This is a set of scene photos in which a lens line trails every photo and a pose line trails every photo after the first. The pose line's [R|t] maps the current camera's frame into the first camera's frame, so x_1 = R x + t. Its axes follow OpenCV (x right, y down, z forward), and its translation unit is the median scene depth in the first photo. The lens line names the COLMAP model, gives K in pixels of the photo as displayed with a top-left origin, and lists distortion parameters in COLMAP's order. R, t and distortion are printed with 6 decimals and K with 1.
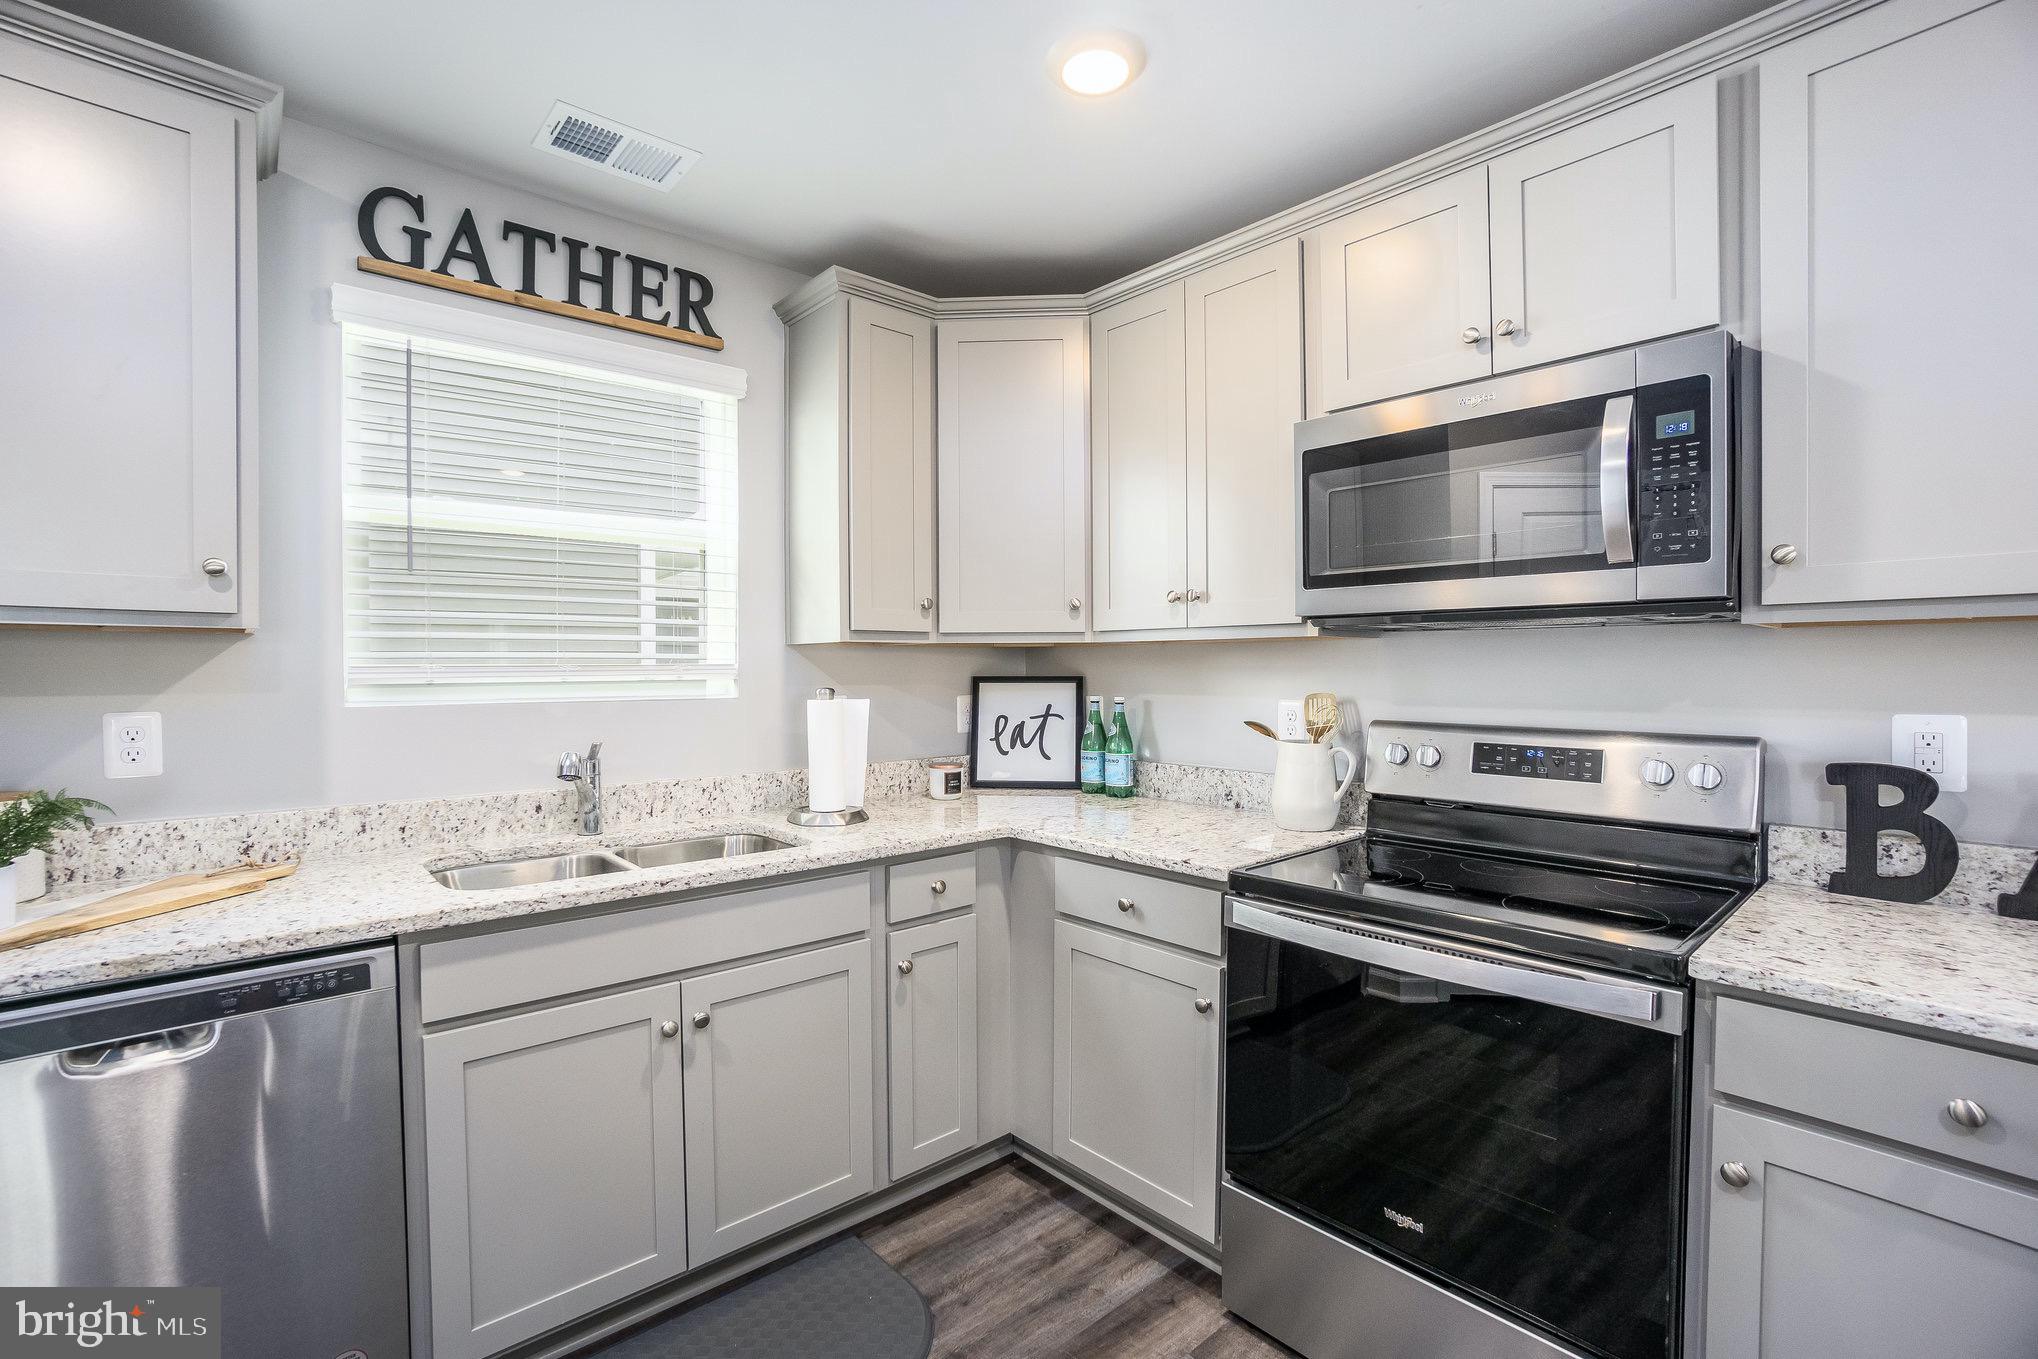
lens RADIAL K [[932.9, 0, 1019.0], [0, 932.9, 679.5], [0, 0, 1]] dist [-0.017314, -0.000114]
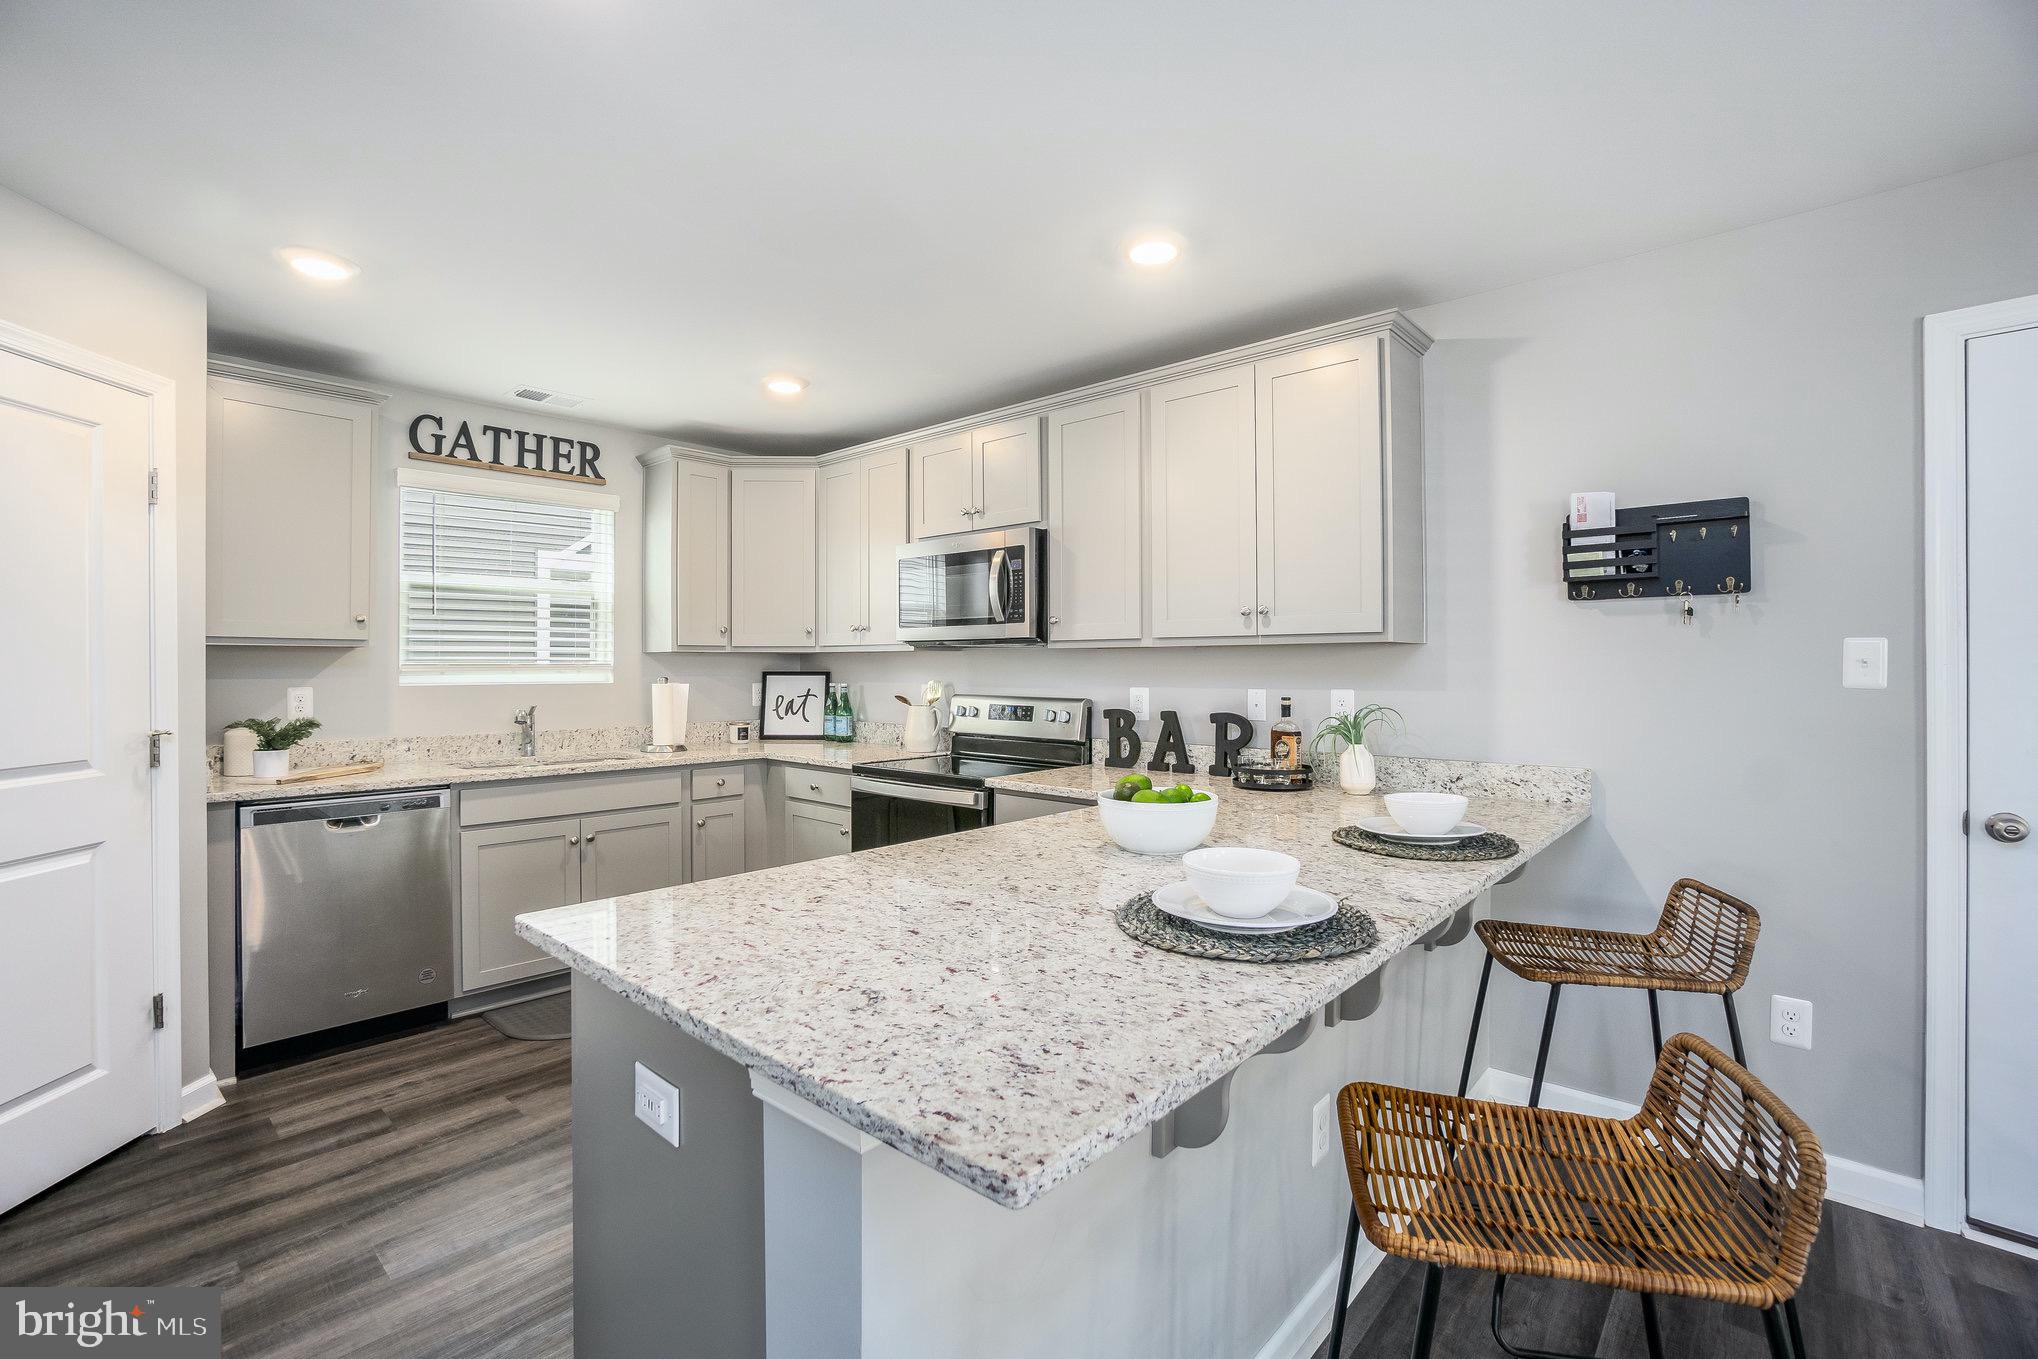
lens RADIAL K [[928.6, 0, 1021.5], [0, 928.6, 666.7], [0, 0, 1]] dist [-0.035305, 0.000165]
pose [[0.994118, 0.002680, 0.108266, 0.296231], [-0.001344, 0.999922, -0.012411, 0.010248], [-0.108291, 0.012193, 0.994044, -0.871075]]
